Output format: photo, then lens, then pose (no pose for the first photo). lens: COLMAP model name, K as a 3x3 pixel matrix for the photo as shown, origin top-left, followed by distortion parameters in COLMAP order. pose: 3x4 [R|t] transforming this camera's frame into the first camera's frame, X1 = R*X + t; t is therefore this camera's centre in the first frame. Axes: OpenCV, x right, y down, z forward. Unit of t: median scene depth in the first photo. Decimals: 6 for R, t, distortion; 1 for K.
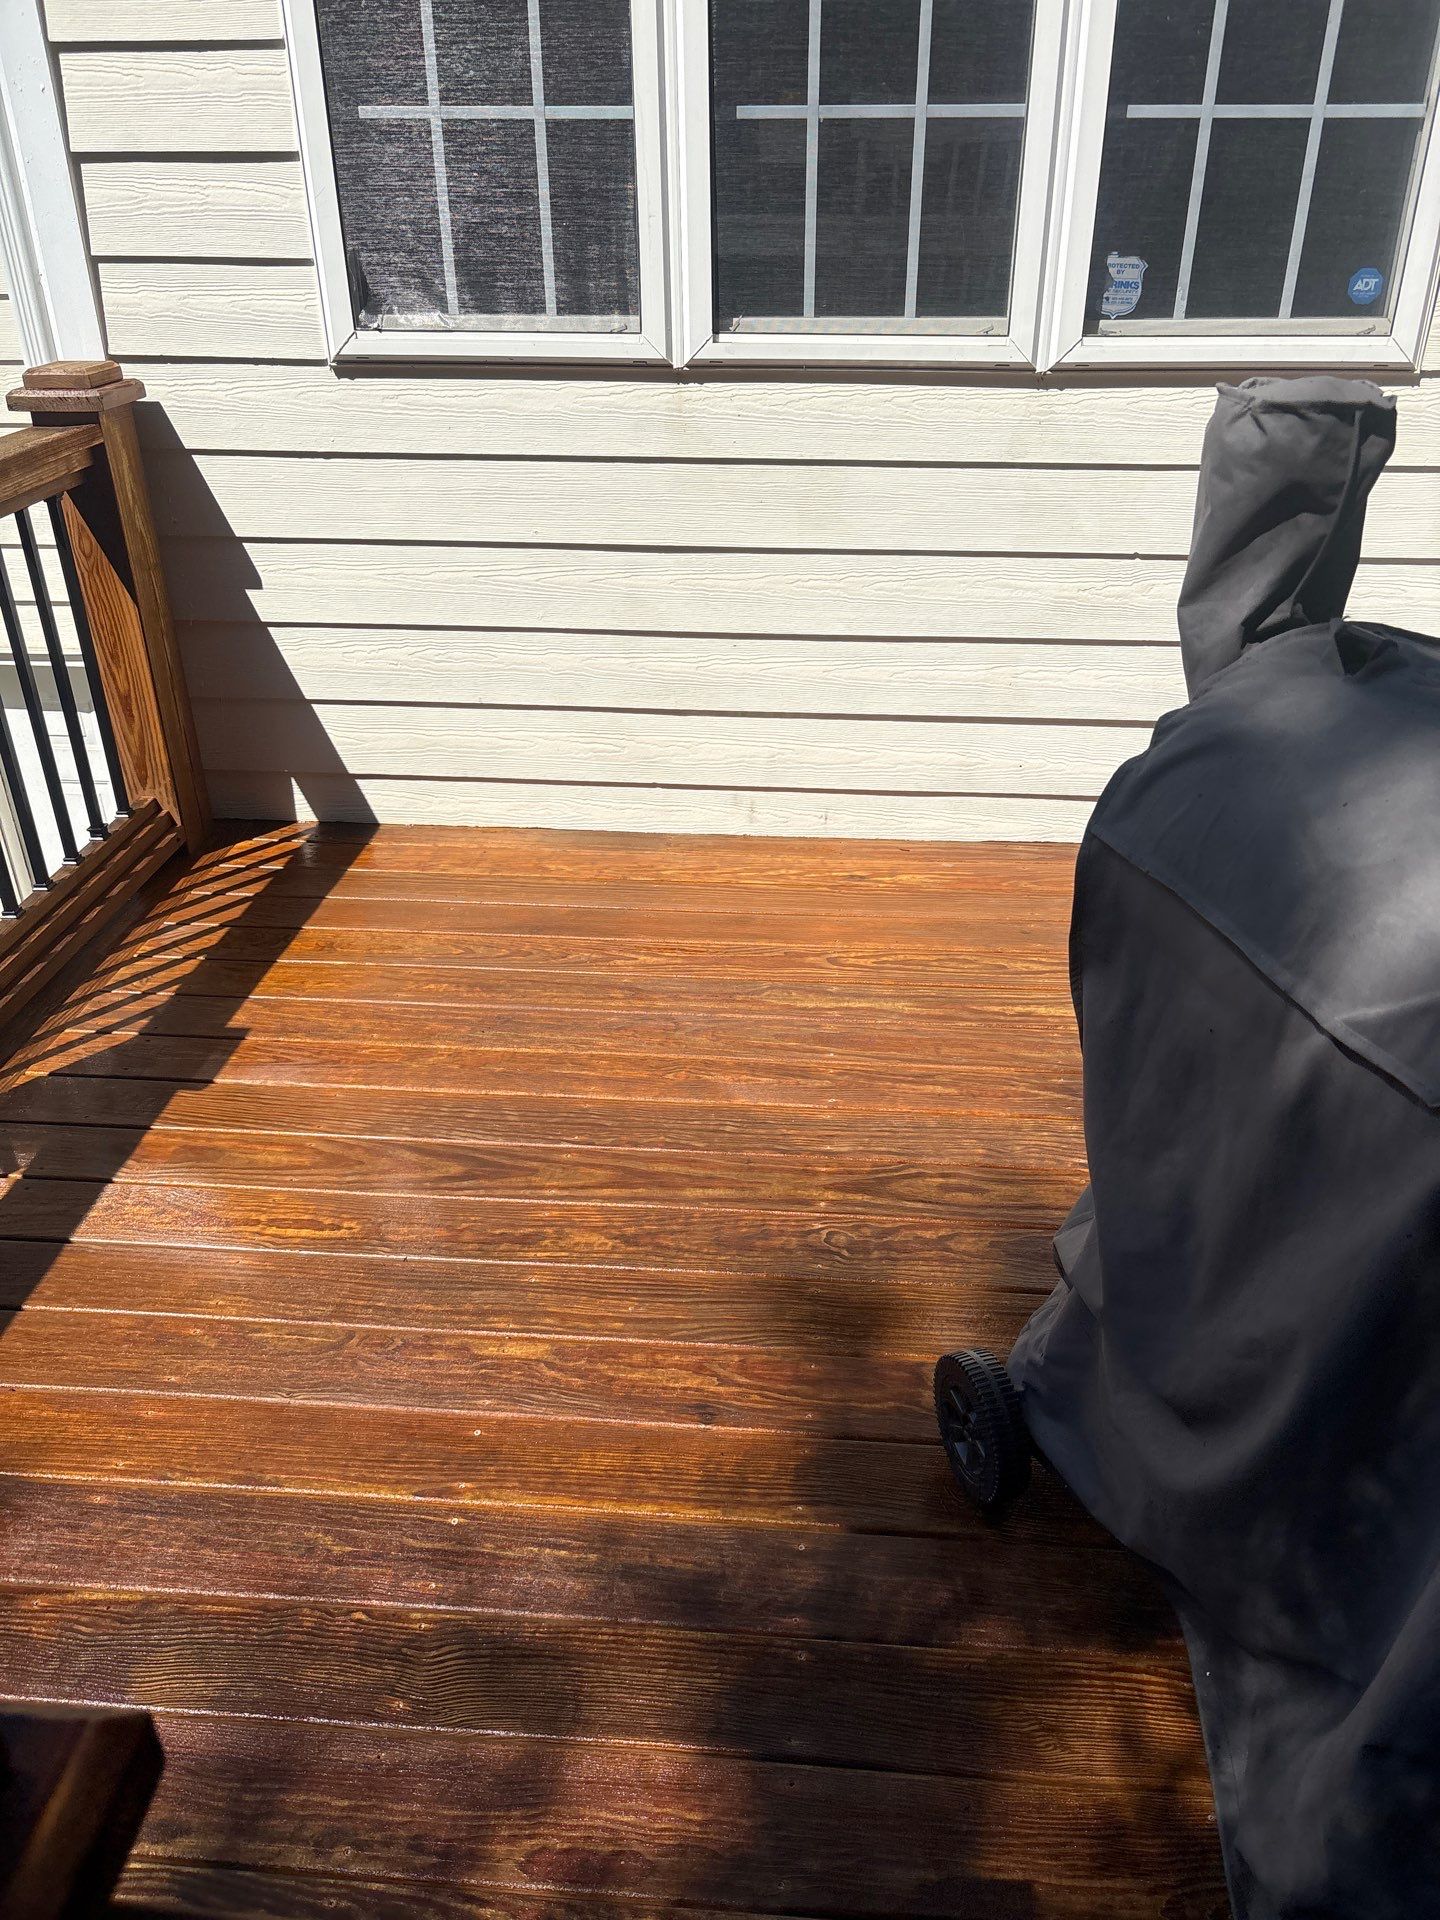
lens RADIAL K [[1448.2, 0, 729.3], [0, 1448.2, 972.6], [0, 0, 1]] dist [0.004661, -0.023646]
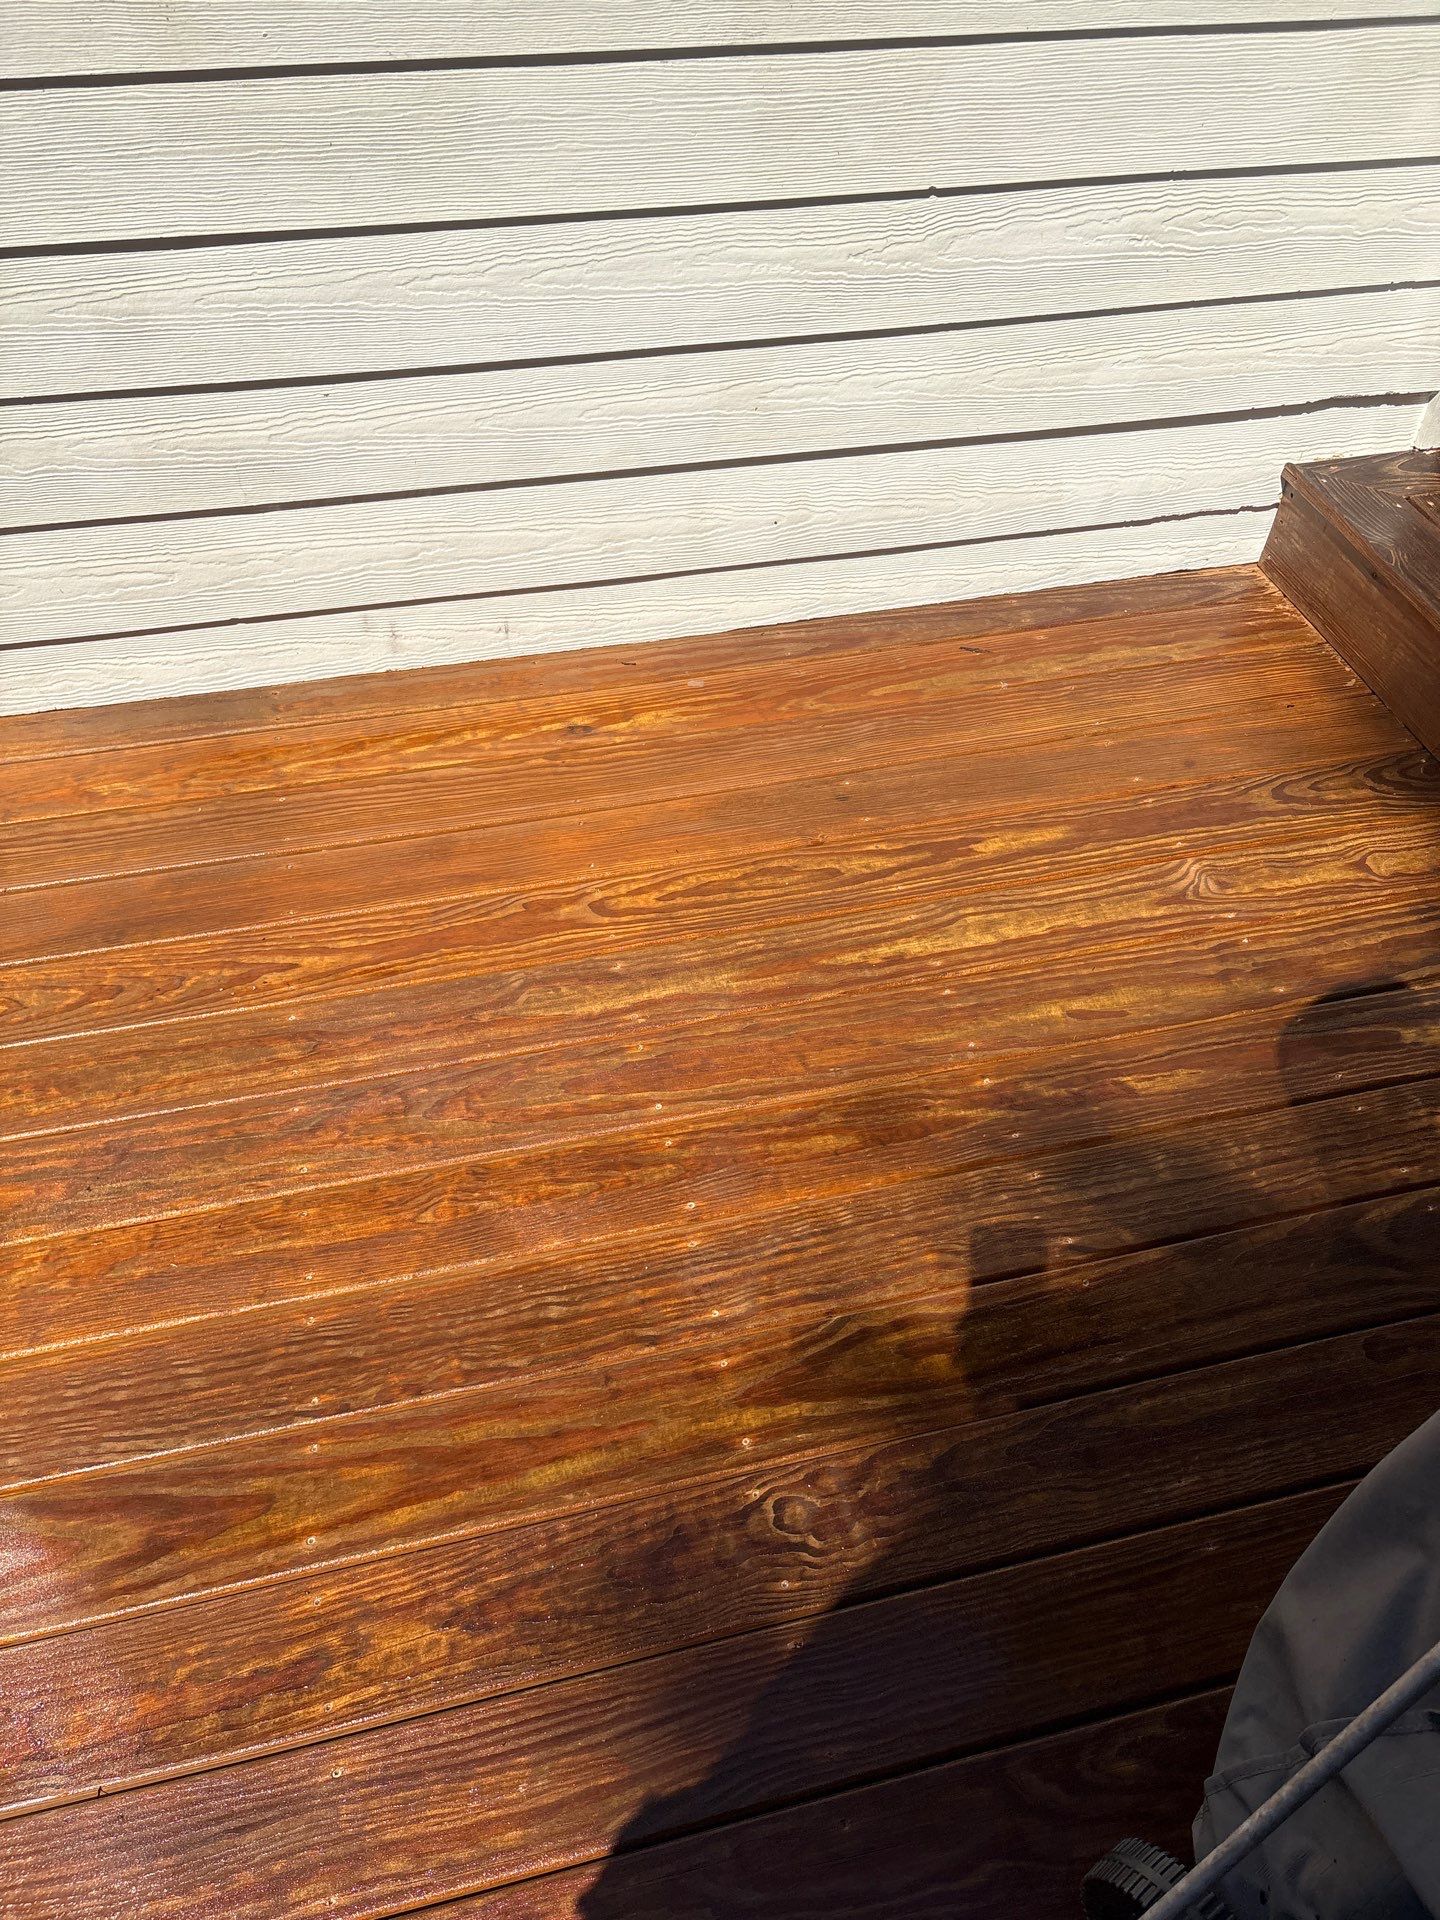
lens RADIAL K [[1448.2, 0, 729.5], [0, 1448.2, 946.2], [0, 0, 1]] dist [0.004661, -0.023646]
pose [[0.942839, -0.212406, 0.256783, -0.053052], [0.128558, 0.942733, 0.307779, -0.214019], [-0.307452, -0.257174, 0.916152, 0.404305]]
